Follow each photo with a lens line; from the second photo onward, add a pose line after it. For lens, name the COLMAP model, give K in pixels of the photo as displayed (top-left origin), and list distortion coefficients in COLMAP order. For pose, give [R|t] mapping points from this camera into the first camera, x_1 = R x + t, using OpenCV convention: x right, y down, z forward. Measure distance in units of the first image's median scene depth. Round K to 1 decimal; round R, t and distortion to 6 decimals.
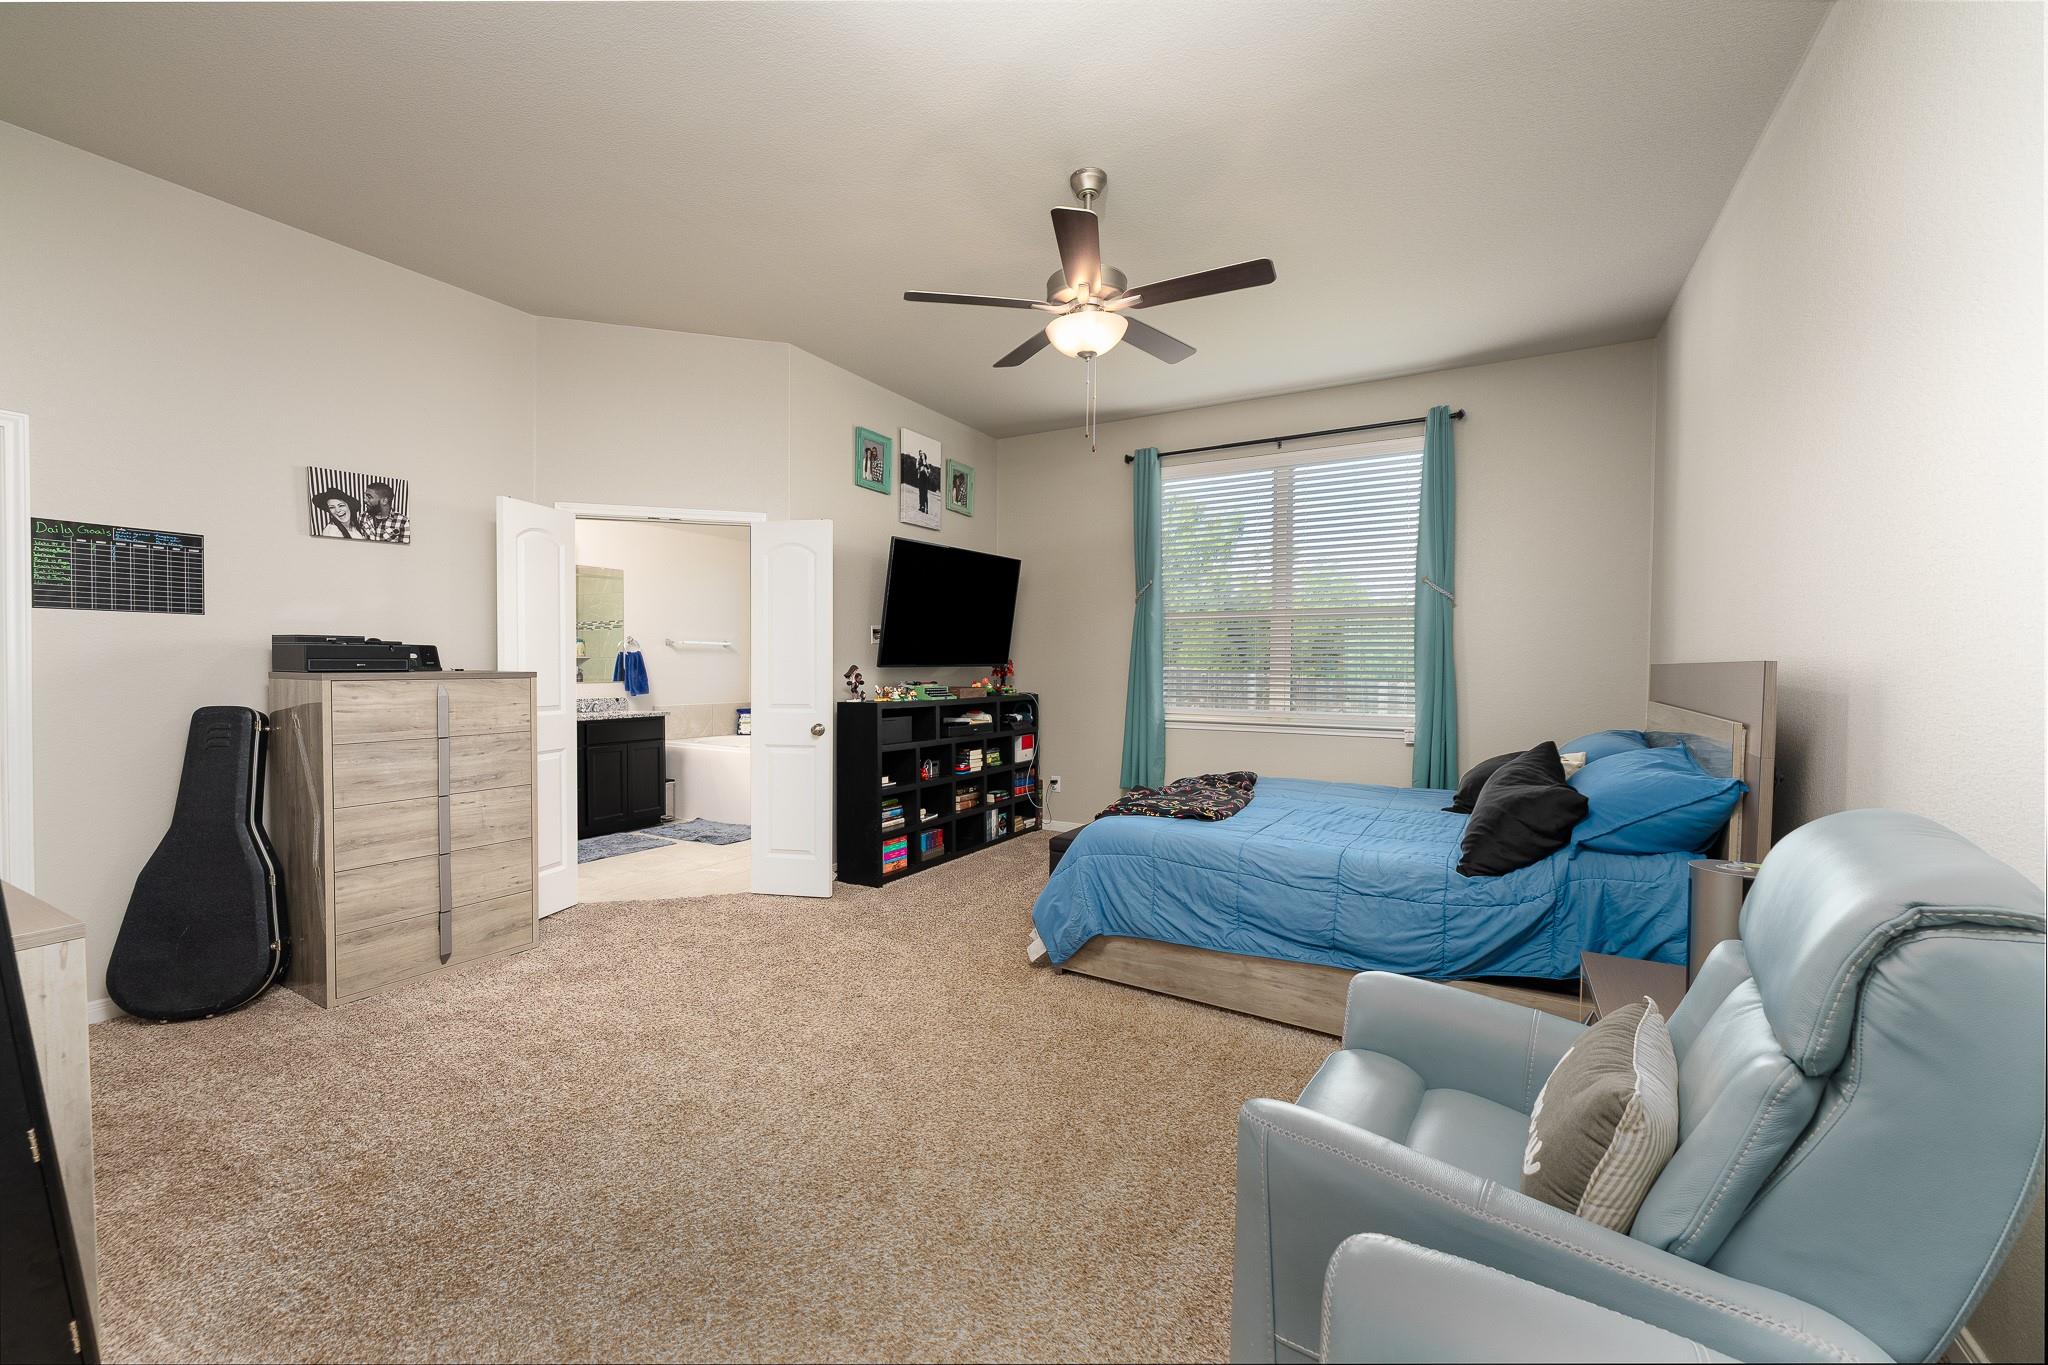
lens RADIAL K [[821.8, 0, 1035.6], [0, 821.8, 687.7], [0, 0, 1]] dist [-0.000739, -0.000562]
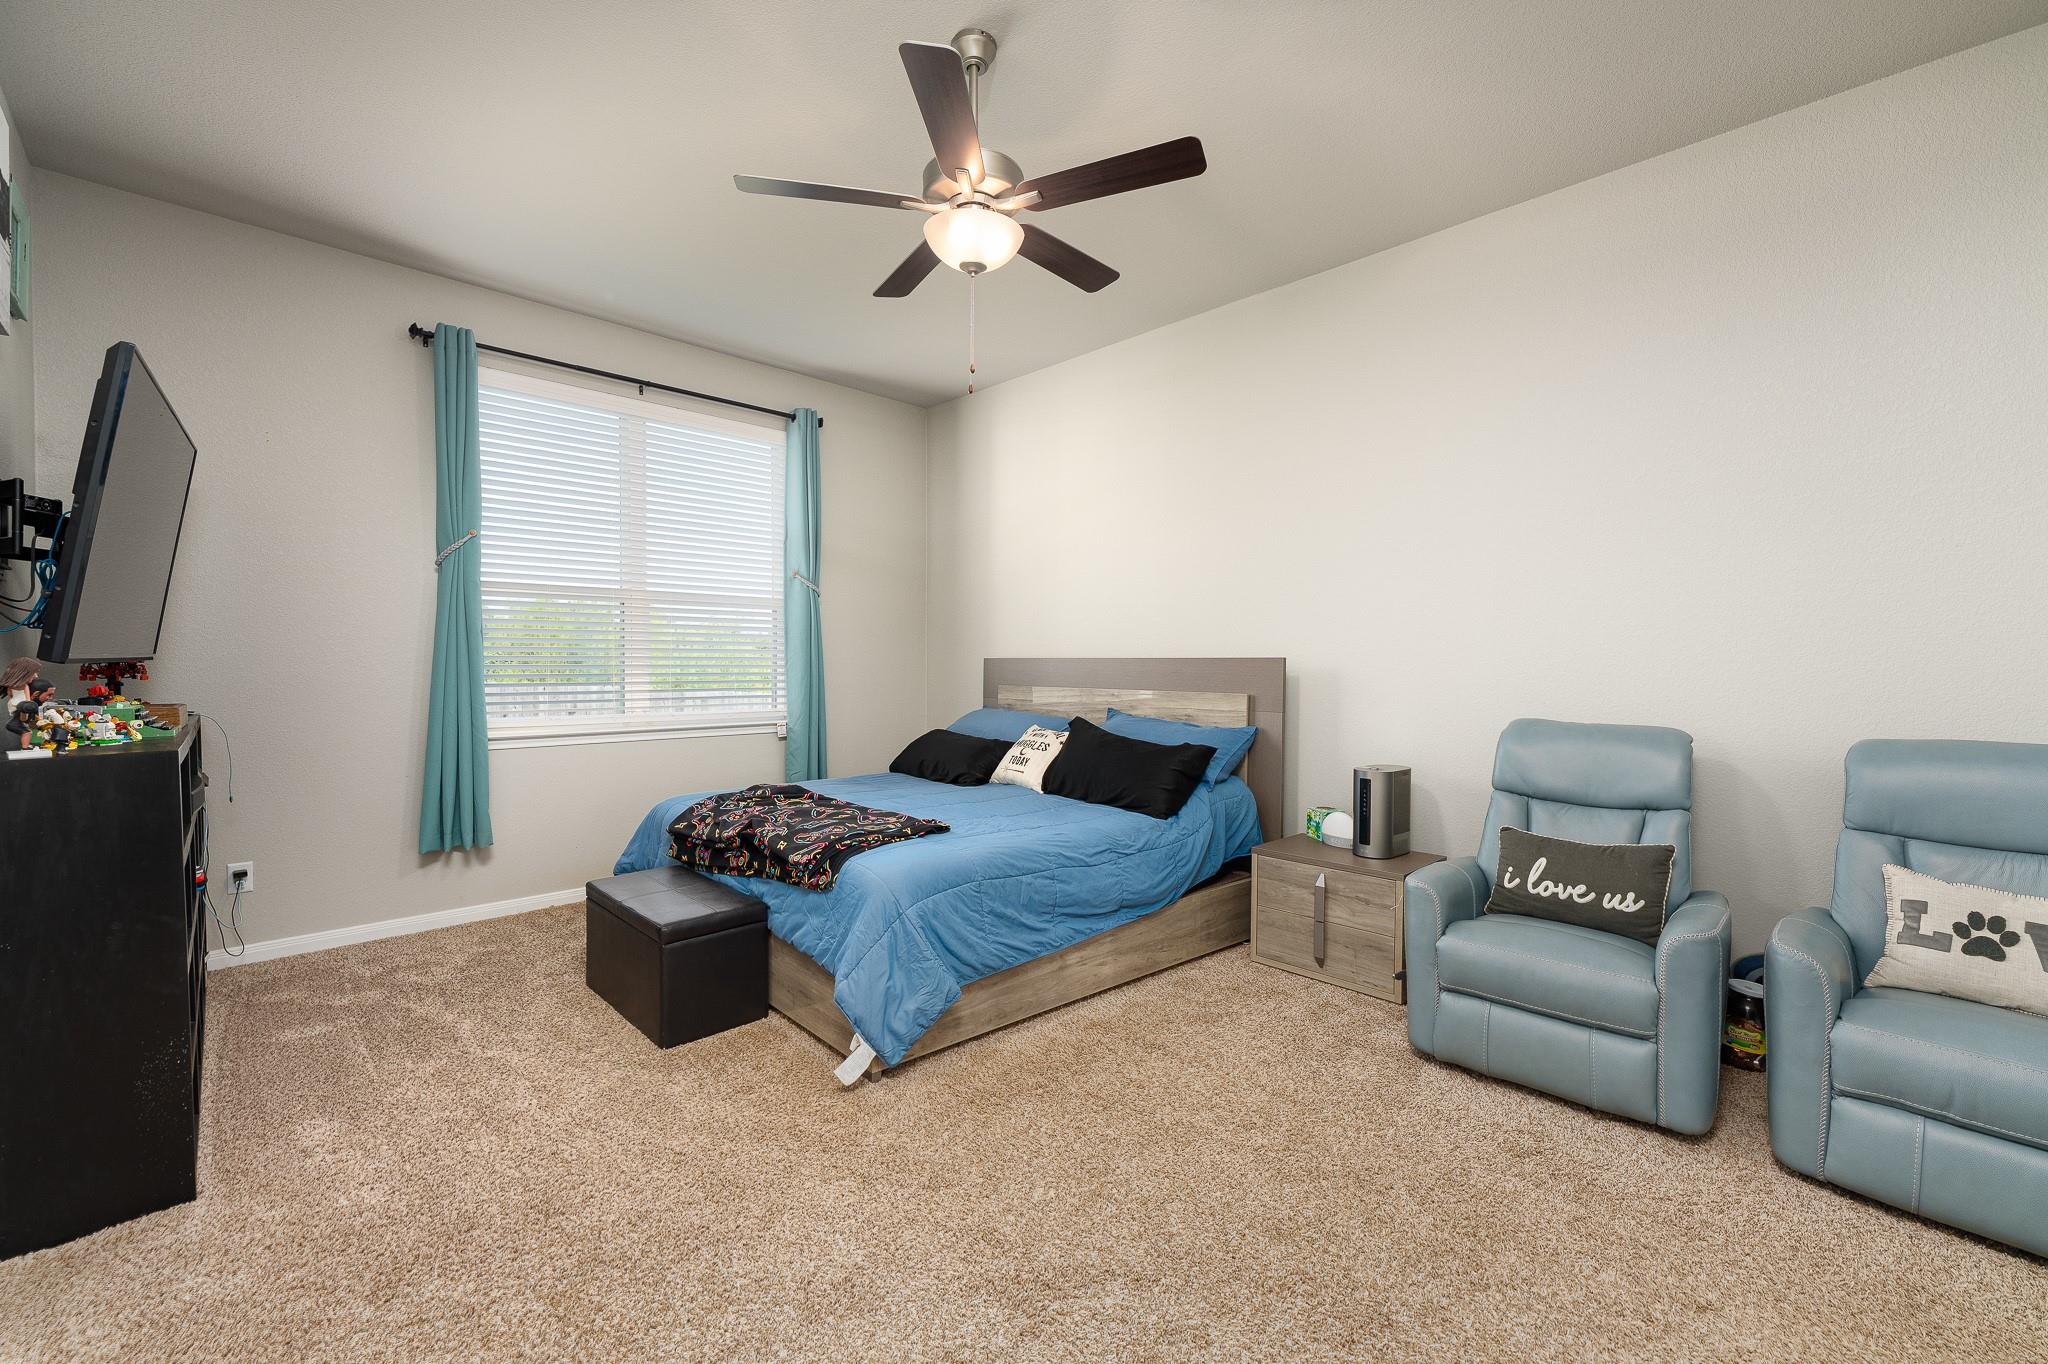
lens RADIAL K [[821.8, 0, 1019.0], [0, 821.8, 677.9], [0, 0, 1]] dist [-0.000739, -0.000562]
pose [[0.305034, -0.020728, 0.952116, -0.404771], [0.027134, 0.999546, 0.013068, -0.009269], [-0.951955, 0.021848, 0.305458, 0.426799]]
